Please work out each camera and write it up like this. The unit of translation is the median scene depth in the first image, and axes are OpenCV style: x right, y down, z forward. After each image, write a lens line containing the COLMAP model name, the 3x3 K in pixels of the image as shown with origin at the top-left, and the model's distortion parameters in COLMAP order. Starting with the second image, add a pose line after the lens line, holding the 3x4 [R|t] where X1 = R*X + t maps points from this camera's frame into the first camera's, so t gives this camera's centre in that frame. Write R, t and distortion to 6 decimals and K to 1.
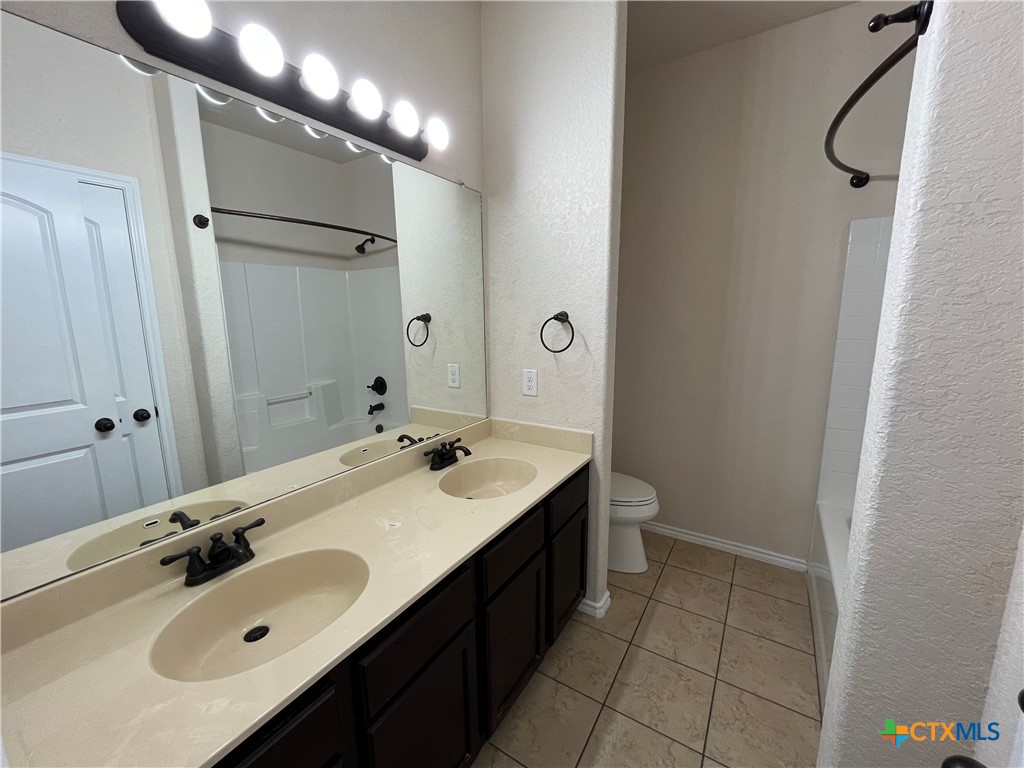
lens RADIAL K [[414.0, 0, 513.1], [0, 414.0, 381.0], [0, 0, 1]] dist [0.001246, 0.000250]
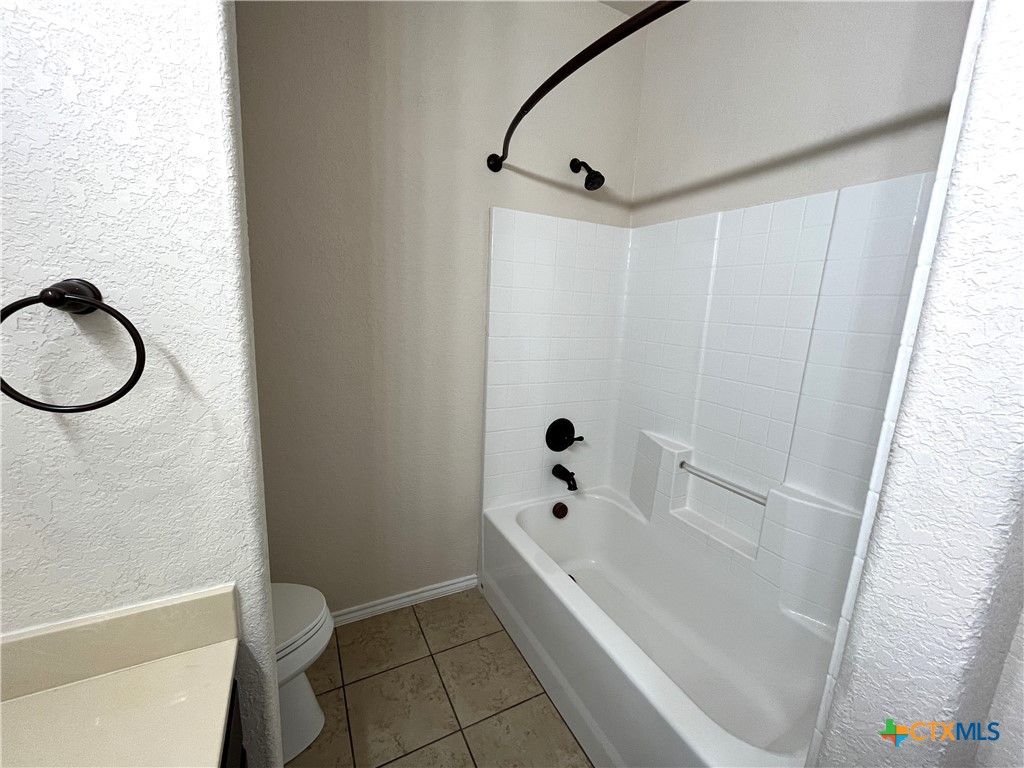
lens RADIAL K [[414.0, 0, 510.4], [0, 414.0, 385.3], [0, 0, 1]] dist [0.001246, 0.000250]
pose [[0.506797, -0.129811, 0.852236, 0.006523], [0.091859, 0.991101, 0.096337, -0.084715], [-0.857158, 0.029462, 0.514211, 0.530090]]
